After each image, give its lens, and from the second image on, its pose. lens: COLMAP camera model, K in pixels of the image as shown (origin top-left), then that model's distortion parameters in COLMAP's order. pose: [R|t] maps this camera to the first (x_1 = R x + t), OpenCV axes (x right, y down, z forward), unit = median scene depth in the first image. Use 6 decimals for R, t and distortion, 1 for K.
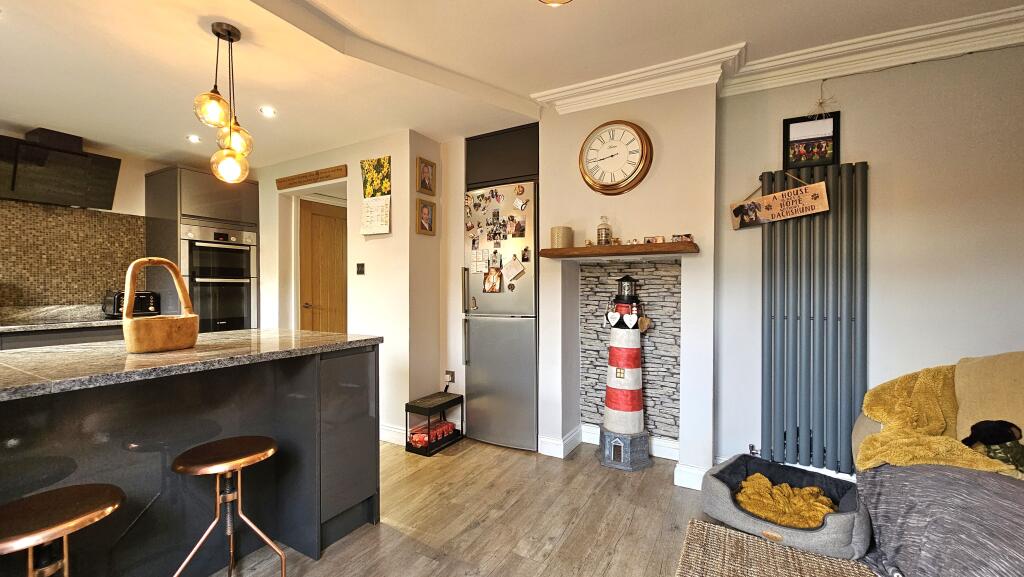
lens RADIAL K [[419.9, 0, 514.0], [0, 419.9, 290.0], [0, 0, 1]] dist [-0.000288, 0.000940]
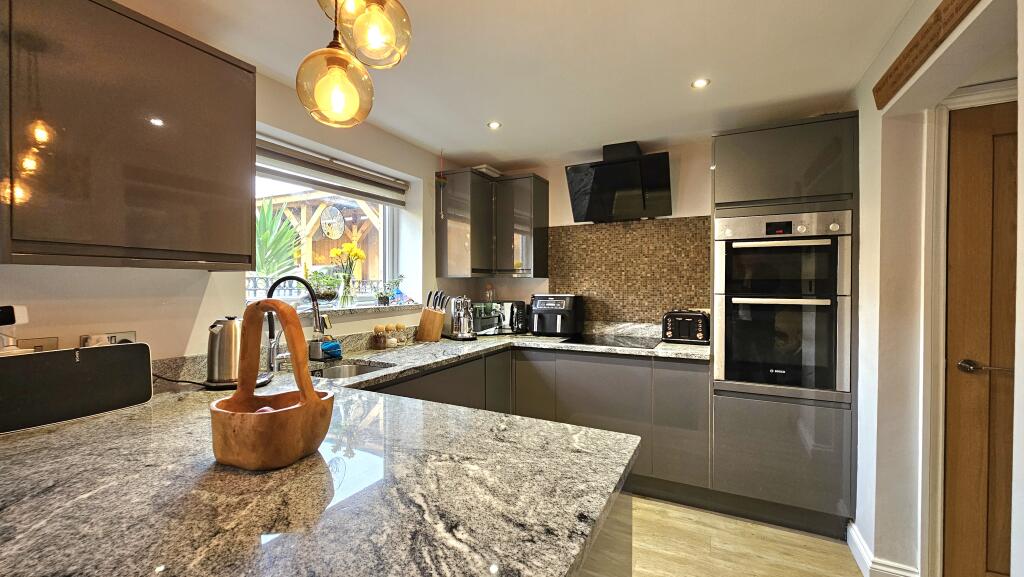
lens RADIAL K [[419.9, 0, 496.3], [0, 419.9, 292.1], [0, 0, 1]] dist [-0.000288, 0.000940]
pose [[0.028599, 0.016136, -0.999461, -0.118984], [-0.005968, 0.999855, 0.015972, -0.046388], [0.999573, 0.005508, 0.028692, 0.628940]]
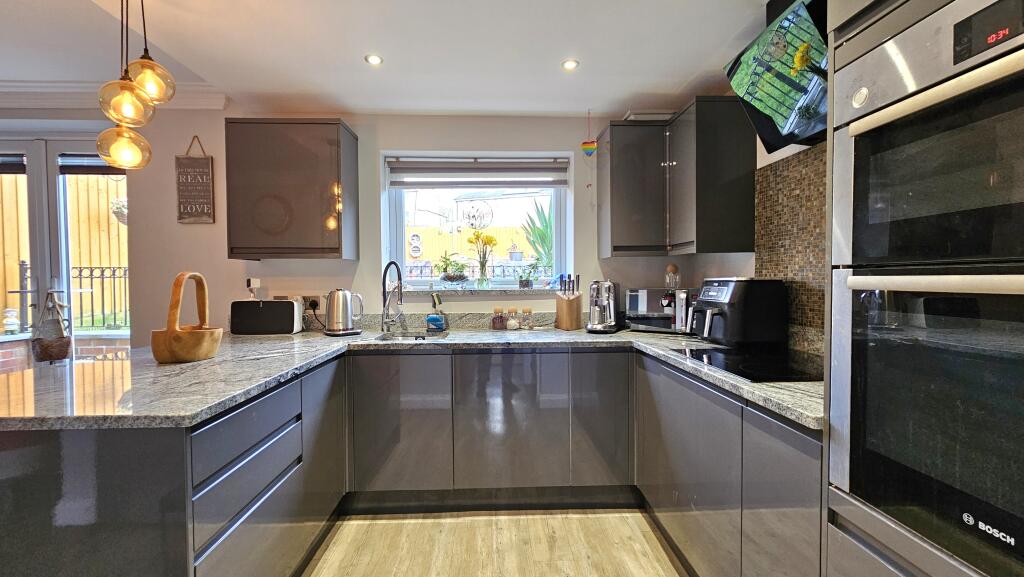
lens RADIAL K [[419.9, 0, 501.1], [0, 419.9, 291.6], [0, 0, 1]] dist [-0.000288, 0.000940]
pose [[-0.850618, 0.018301, -0.525465, -0.709084], [0.001559, 0.999477, 0.032288, -0.014229], [0.525781, 0.026646, -0.850202, 1.450572]]
